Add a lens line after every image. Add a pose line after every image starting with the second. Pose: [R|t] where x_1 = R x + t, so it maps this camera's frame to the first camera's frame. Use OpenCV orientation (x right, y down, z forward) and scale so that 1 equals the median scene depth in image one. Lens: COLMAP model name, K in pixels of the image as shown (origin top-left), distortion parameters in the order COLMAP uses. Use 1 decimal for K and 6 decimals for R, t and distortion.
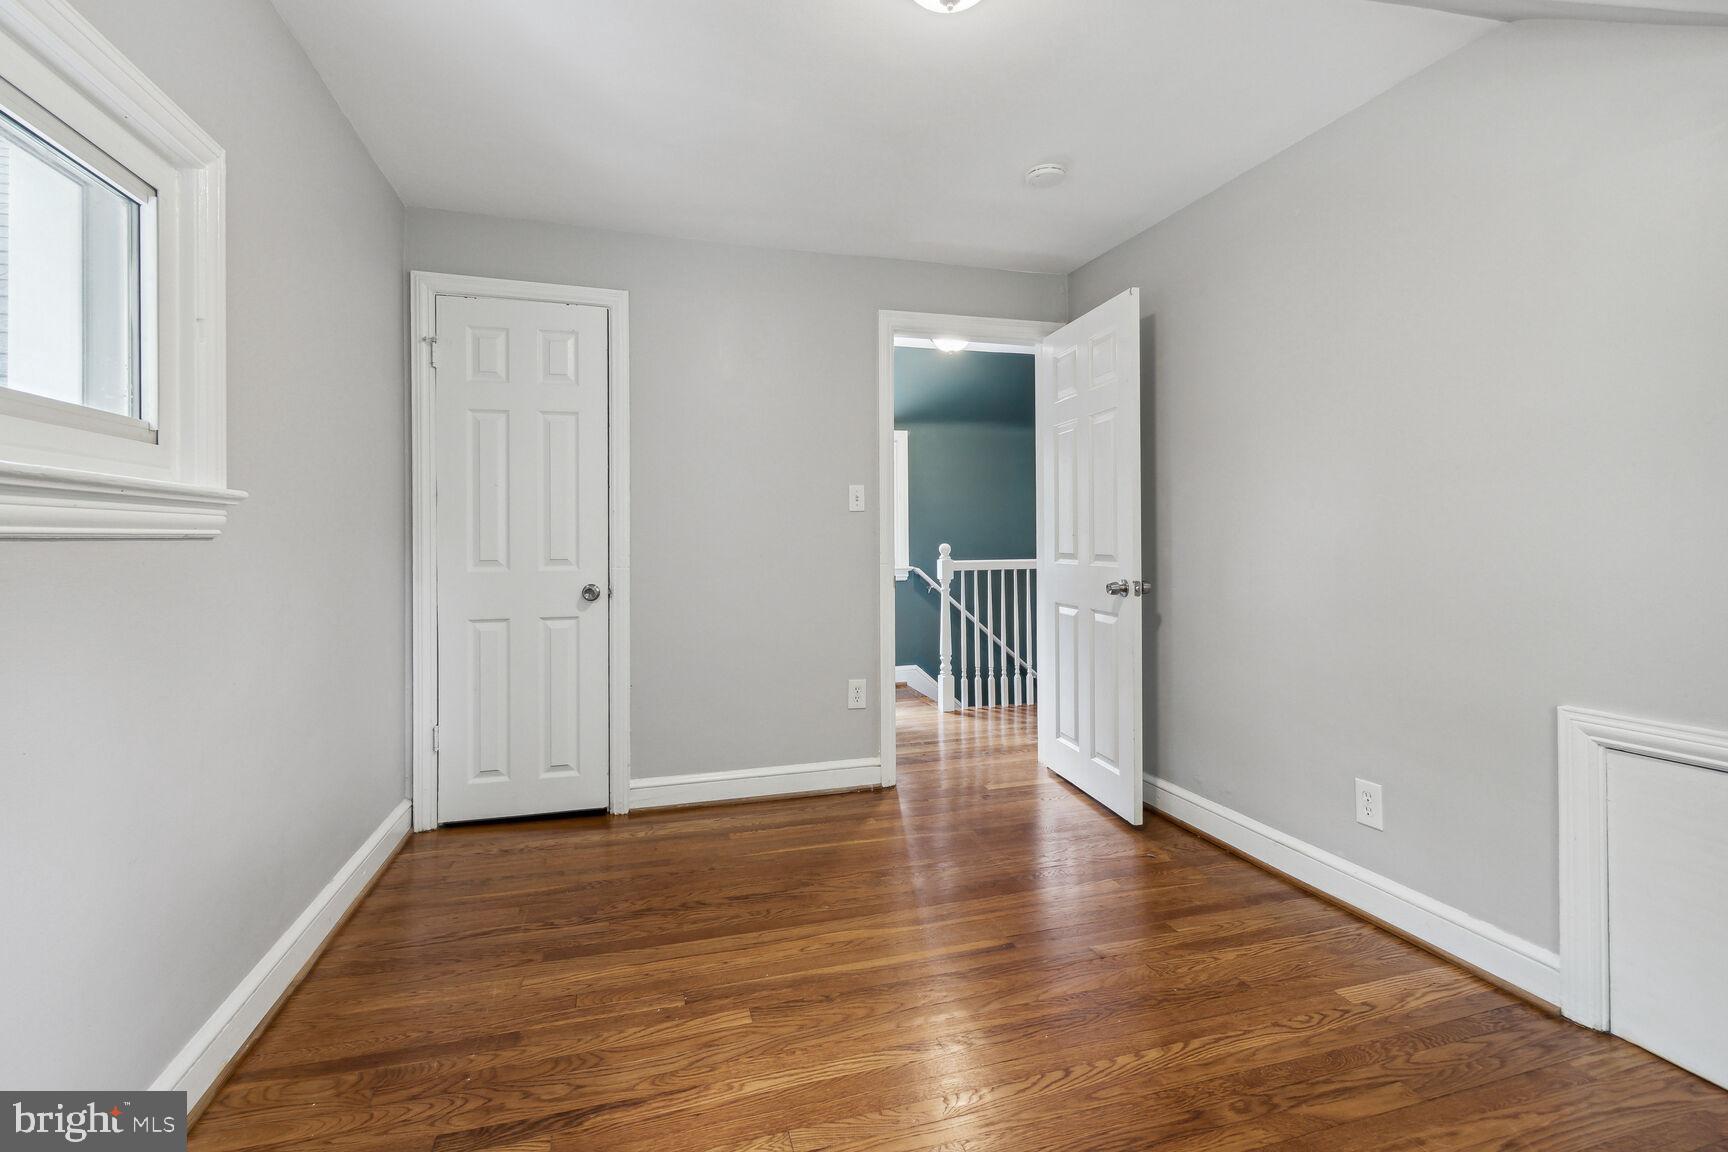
lens RADIAL K [[787.6, 0, 866.6], [0, 787.6, 551.2], [0, 0, 1]] dist [-0.000929, -0.000024]
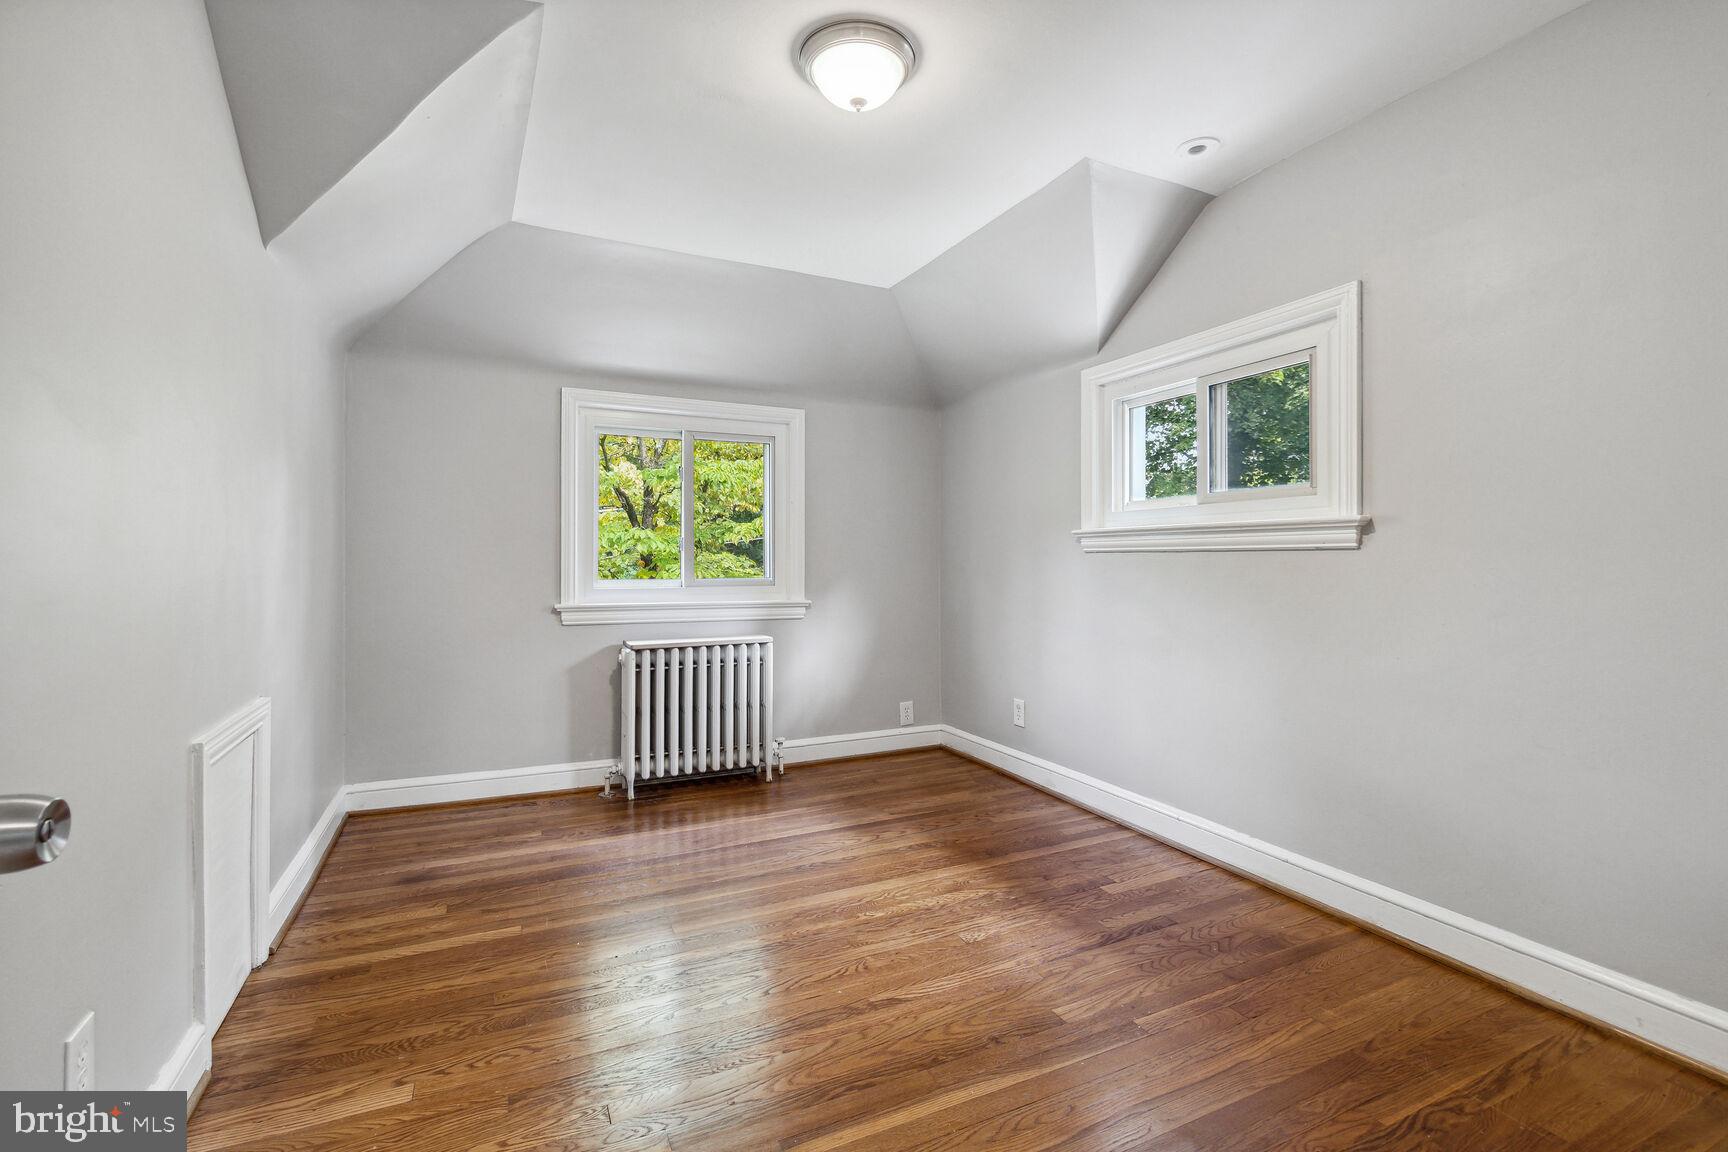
lens RADIAL K [[787.6, 0, 866.6], [0, 787.6, 551.2], [0, 0, 1]] dist [-0.000929, -0.000024]
pose [[-0.989503, 0.008310, -0.144275, 0.250667], [0.007418, 0.999950, 0.006721, -0.024702], [0.144324, 0.005581, -0.989515, 2.035976]]
